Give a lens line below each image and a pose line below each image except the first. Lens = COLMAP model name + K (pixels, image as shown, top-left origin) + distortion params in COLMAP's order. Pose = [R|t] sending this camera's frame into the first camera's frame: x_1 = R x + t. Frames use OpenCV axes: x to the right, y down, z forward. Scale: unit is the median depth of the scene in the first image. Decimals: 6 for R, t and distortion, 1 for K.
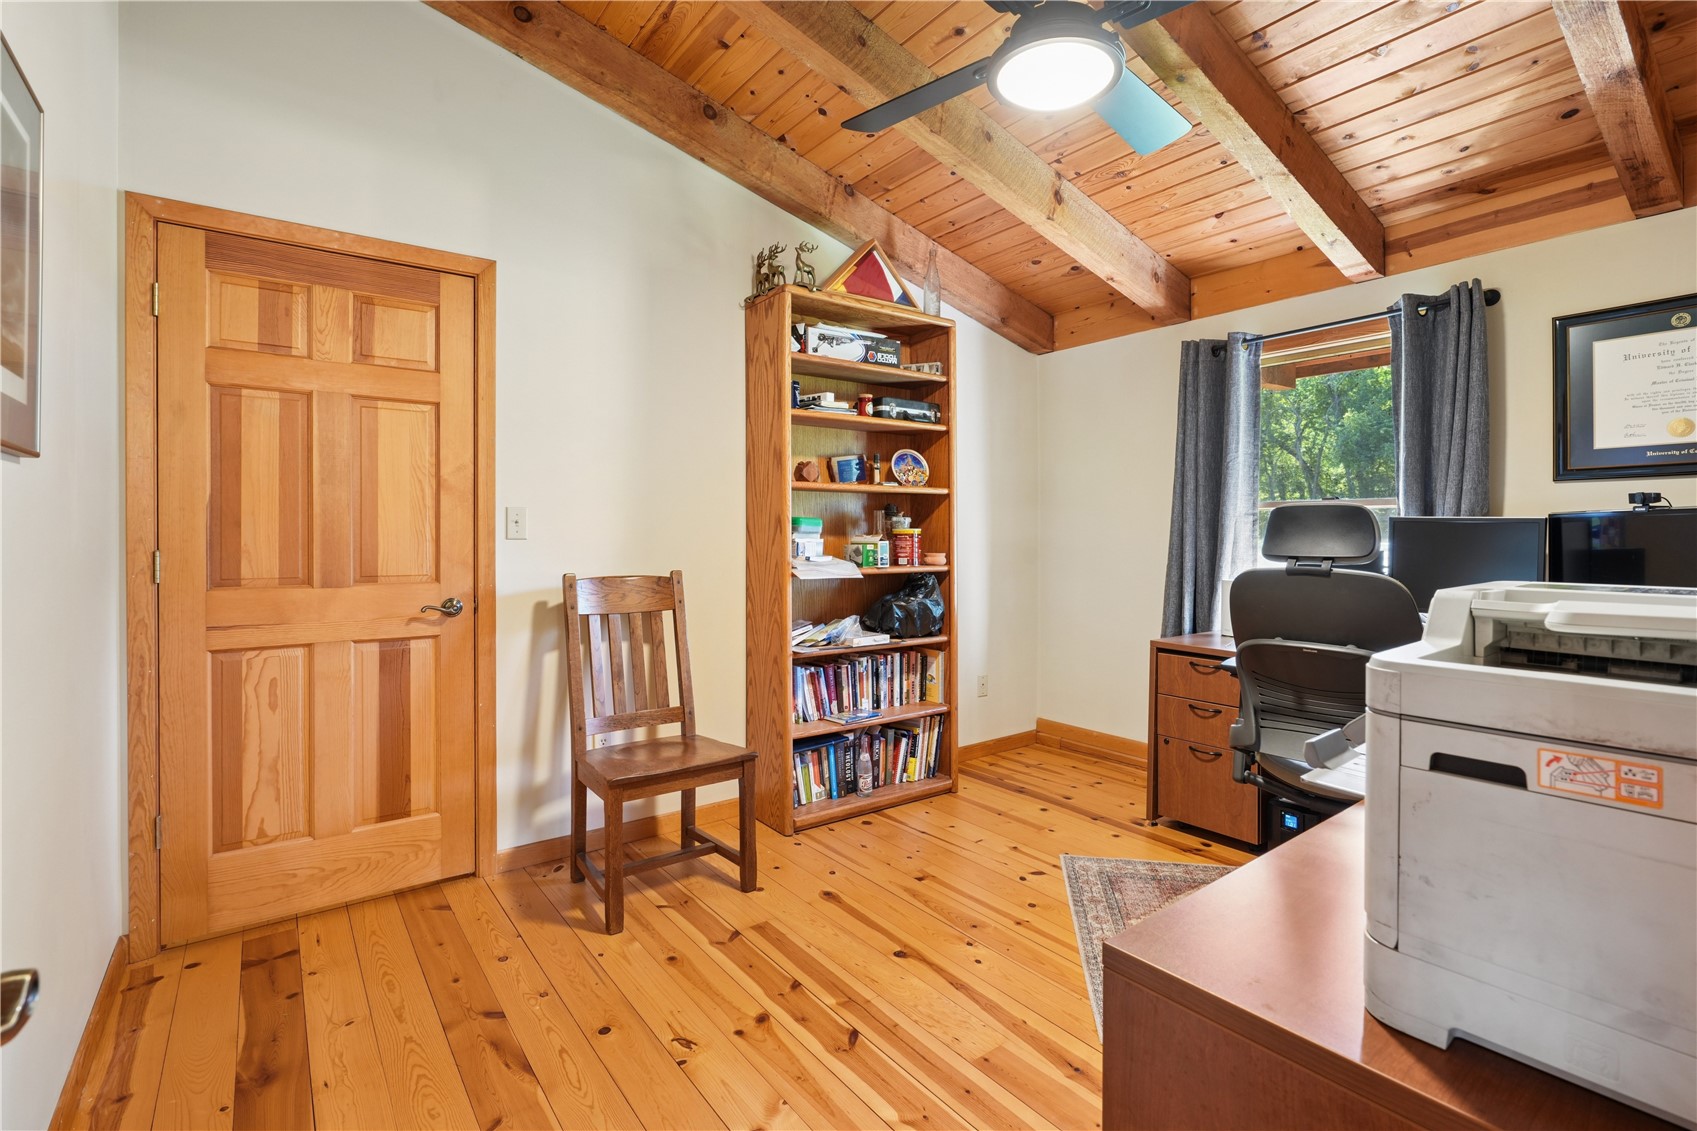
lens RADIAL K [[777.0, 0, 844.6], [0, 777.0, 533.0], [0, 0, 1]] dist [-0.003290, -0.000310]
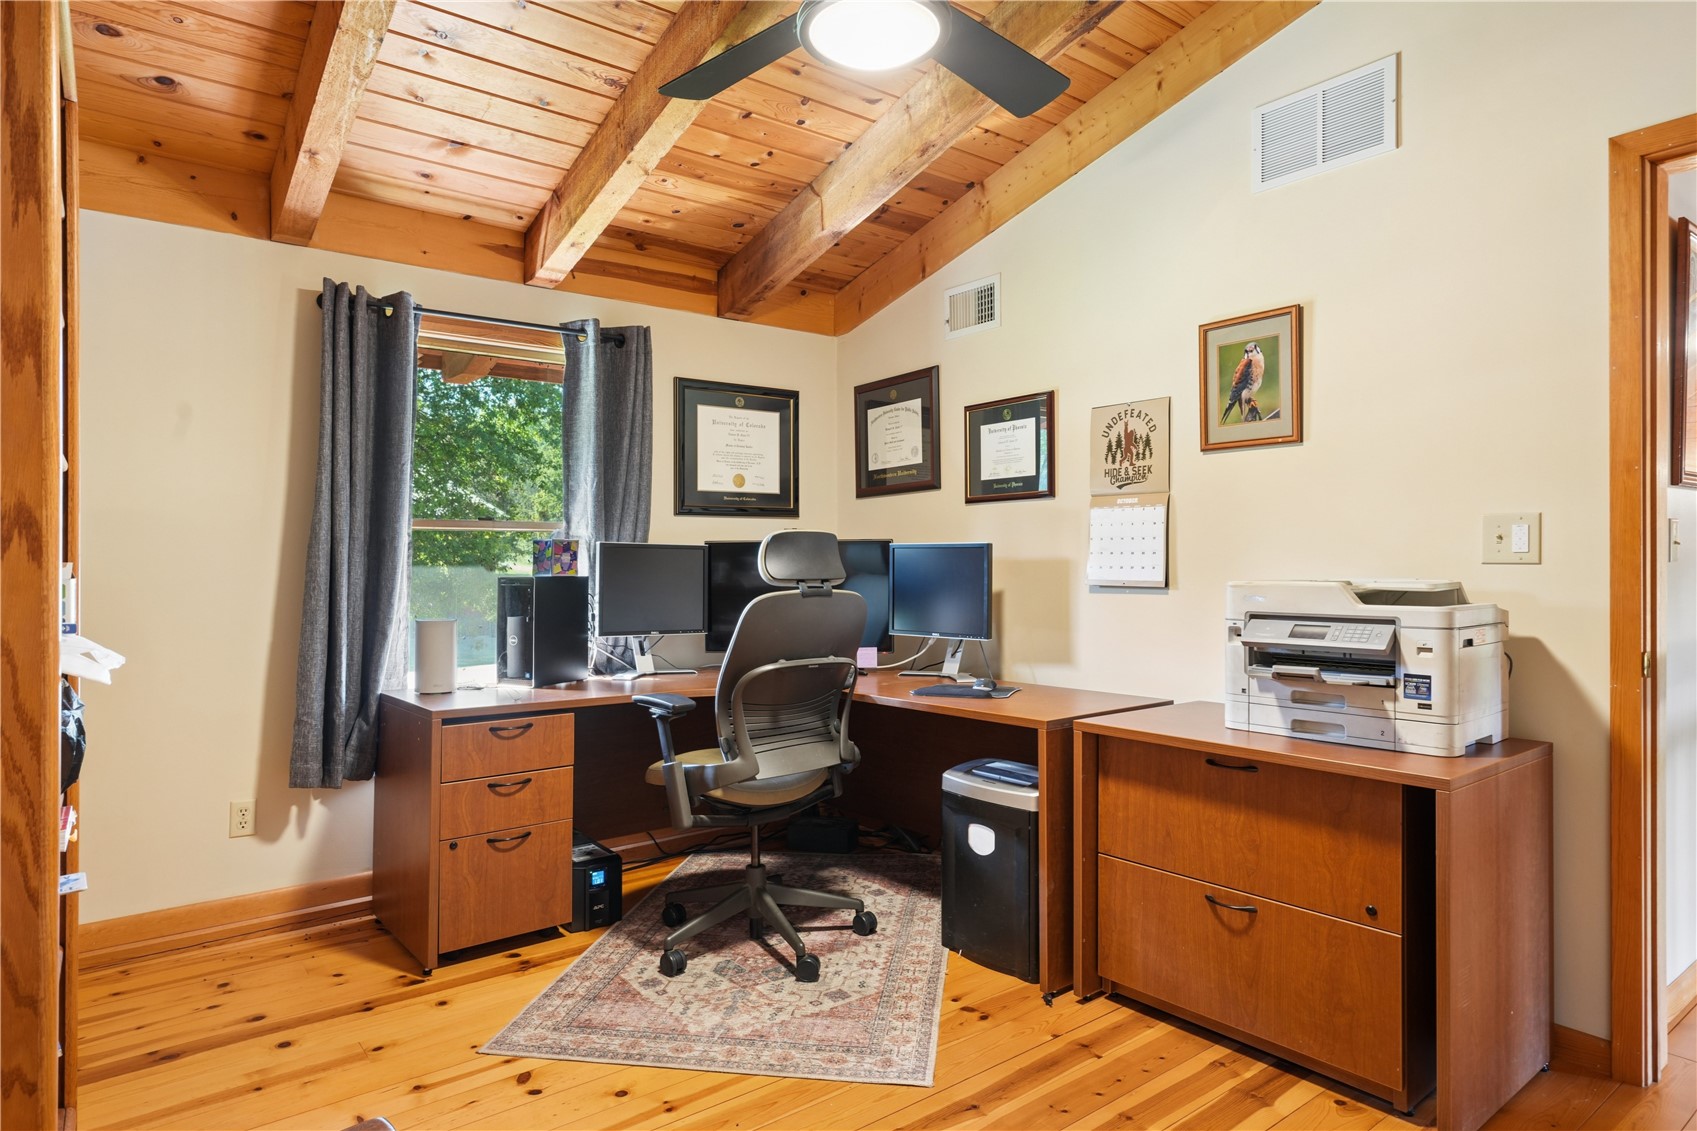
lens RADIAL K [[990.0, 0, 848.7], [0, 990.0, 561.2], [0, 0, 1]] dist [0.002681, 0.000403]
pose [[-0.019442, -0.002035, 0.999809, -0.575903], [0.003281, 0.999992, 0.002099, 0.001990], [-0.999806, 0.003321, -0.019435, 0.722547]]
